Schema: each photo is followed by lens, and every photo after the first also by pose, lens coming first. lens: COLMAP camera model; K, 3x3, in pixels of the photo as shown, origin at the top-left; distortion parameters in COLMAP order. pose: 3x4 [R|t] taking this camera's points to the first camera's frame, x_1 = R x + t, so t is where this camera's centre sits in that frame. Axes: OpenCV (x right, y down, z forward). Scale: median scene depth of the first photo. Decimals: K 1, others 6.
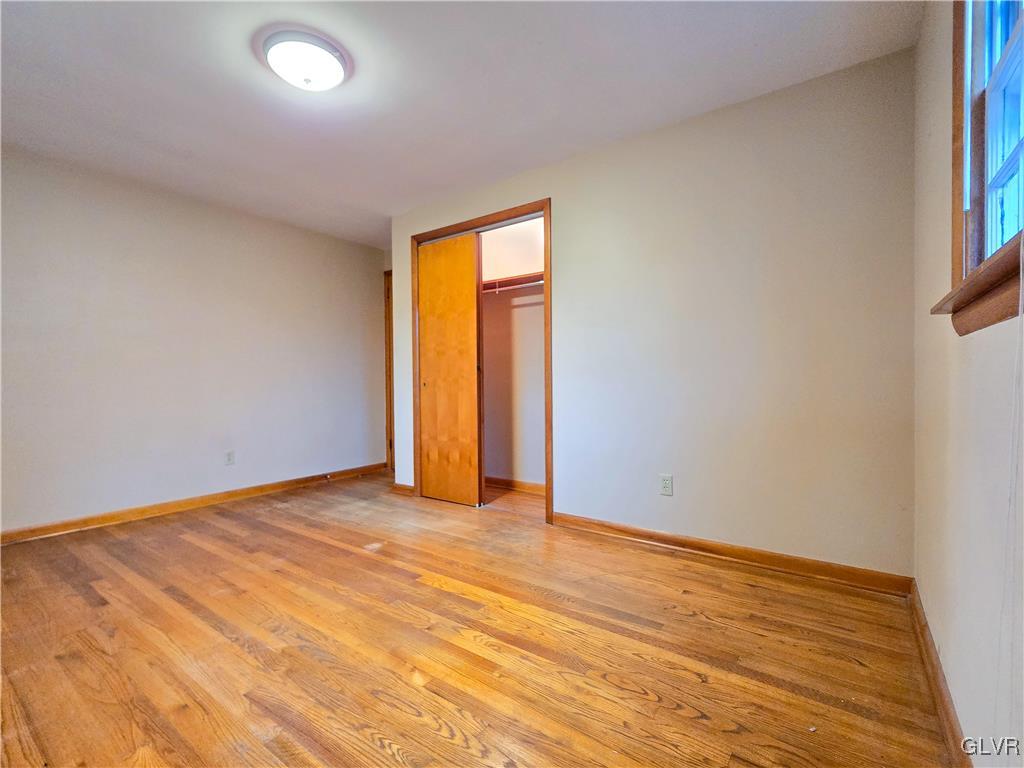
lens RADIAL K [[467.8, 0, 512.0], [0, 467.8, 384.0], [0, 0, 1]] dist [-0.000179, -0.000463]
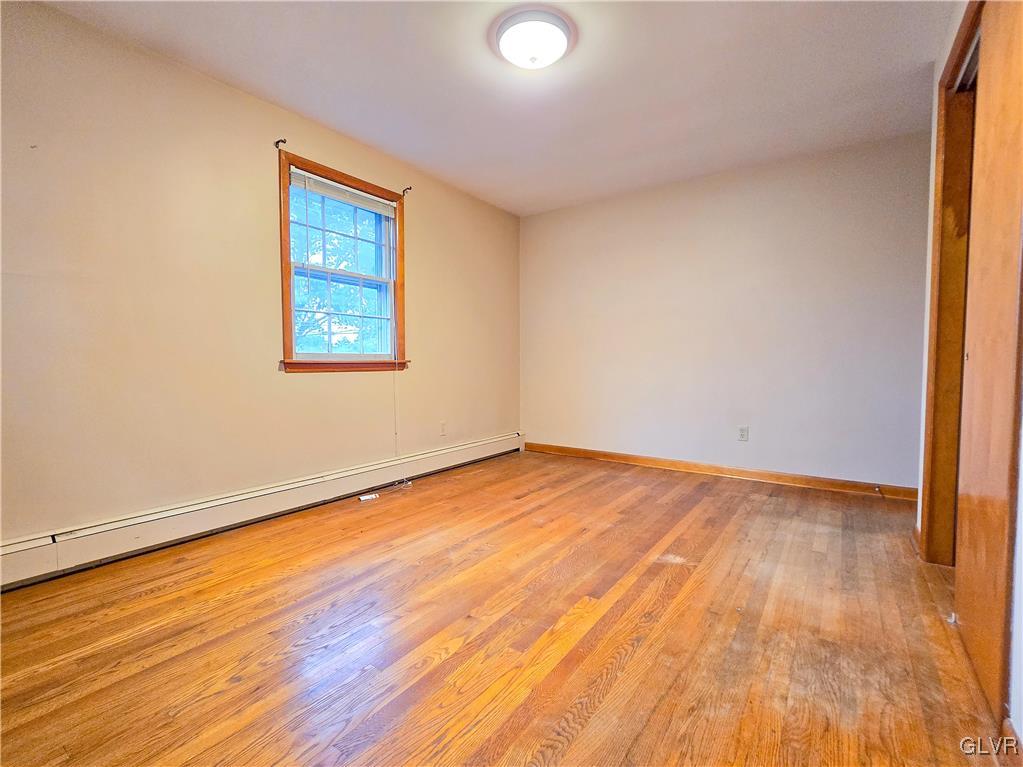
lens RADIAL K [[467.3, 0, 511.5], [0, 467.3, 383.5], [0, 0, 1]] dist [-0.000179, -0.000463]
pose [[0.019990, 0.057061, -0.998171, 0.526632], [-0.007911, 0.998348, 0.056912, 0.003158], [0.999769, 0.006759, 0.020409, 0.769296]]
